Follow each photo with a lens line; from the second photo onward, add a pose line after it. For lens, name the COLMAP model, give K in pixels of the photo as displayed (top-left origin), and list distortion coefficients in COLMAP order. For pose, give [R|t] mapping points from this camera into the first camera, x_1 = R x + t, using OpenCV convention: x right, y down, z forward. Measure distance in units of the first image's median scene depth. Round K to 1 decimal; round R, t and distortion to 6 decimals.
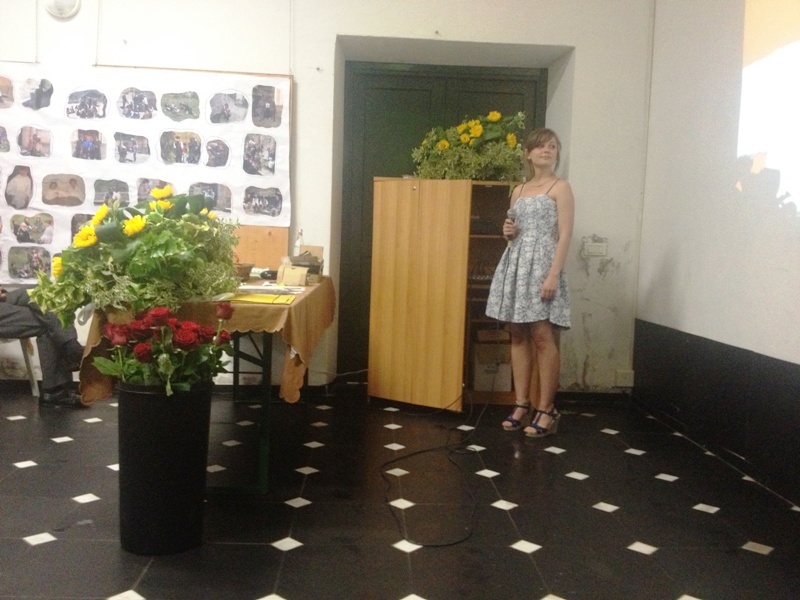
lens RADIAL K [[764.2, 0, 403.9], [0, 764.2, 301.0], [0, 0, 1]] dist [0.145387, -0.301487]
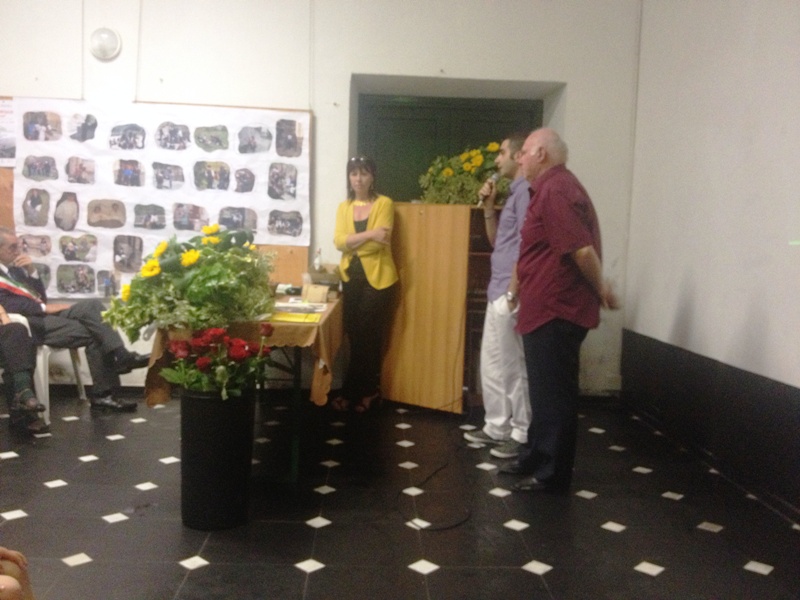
lens RADIAL K [[772.5, 0, 400.0], [0, 772.5, 300.0], [0, 0, 1]] dist [0.147700, -0.346723]
pose [[0.999914, -0.002037, -0.012938, -0.003492], [0.002023, 0.999997, -0.001084, -0.017312], [0.012940, 0.001058, 0.999916, -0.118431]]
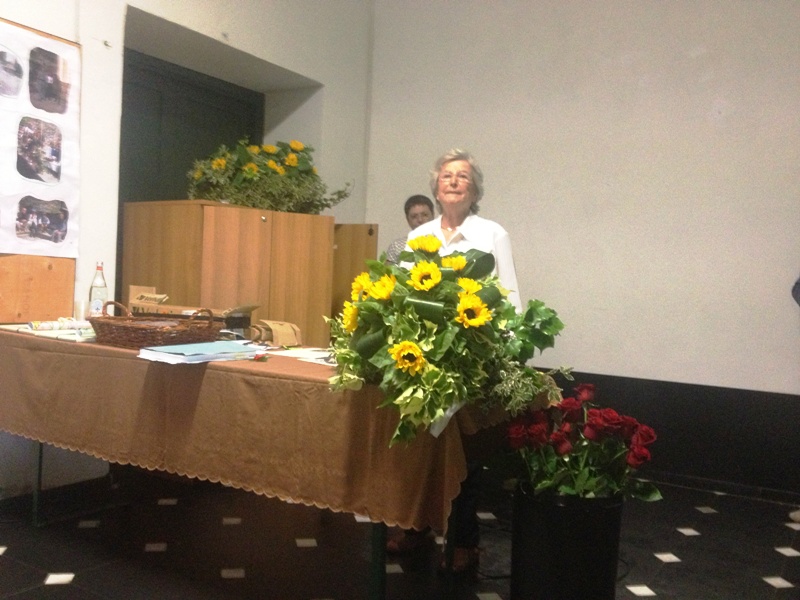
lens RADIAL K [[772.5, 0, 400.0], [0, 772.5, 300.0], [0, 0, 1]] dist [0.147700, -0.346723]
pose [[0.524585, -0.034780, 0.850647, -0.606429], [0.032479, 0.999255, 0.020826, -0.063829], [-0.850738, 0.016703, 0.525324, 0.379008]]
